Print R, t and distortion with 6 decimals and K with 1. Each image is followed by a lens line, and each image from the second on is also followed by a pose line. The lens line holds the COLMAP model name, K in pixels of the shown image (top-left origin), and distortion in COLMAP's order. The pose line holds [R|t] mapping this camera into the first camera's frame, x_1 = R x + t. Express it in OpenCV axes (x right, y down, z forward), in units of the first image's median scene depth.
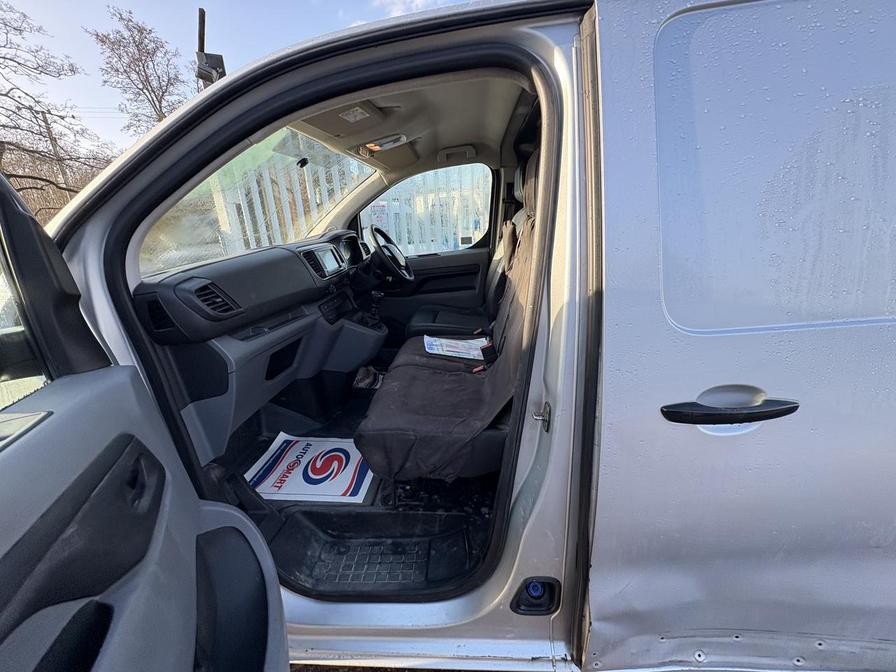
lens RADIAL K [[353.5, 0, 448.0], [0, 353.5, 336.0], [0, 0, 1]] dist [-0.000374, -0.000558]
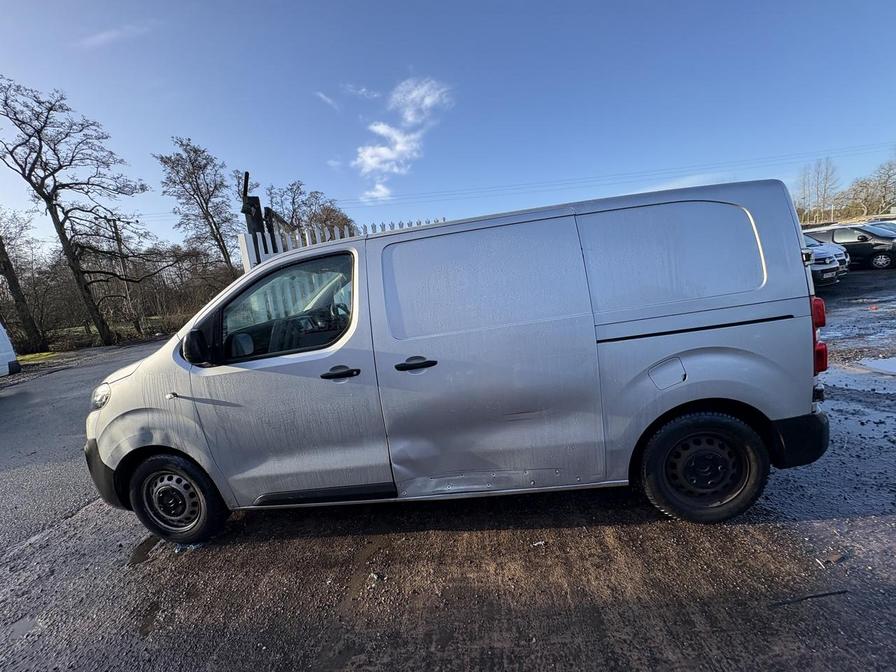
lens RADIAL K [[353.5, 0, 448.0], [0, 353.5, 336.0], [0, 0, 1]] dist [-0.000374, -0.000558]
pose [[0.997381, -0.051958, -0.050309, 0.505657], [0.042684, 0.984435, -0.170485, 0.199367], [0.058384, 0.167891, 0.984075, -0.803192]]
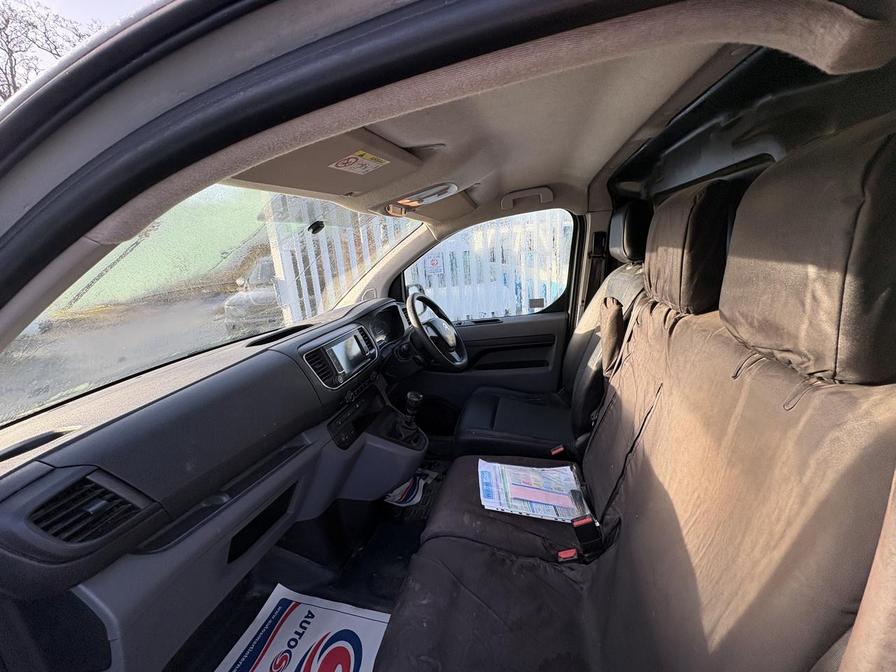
lens RADIAL K [[355.2, 0, 448.0], [0, 355.2, 336.0], [0, 0, 1]] dist [-0.003947, 0.000842]
pose [[0.986900, 0.013448, -0.160774, -0.016706], [-0.026134, 0.996685, -0.077051, -0.169189], [0.159204, 0.080243, 0.983979, 0.265482]]
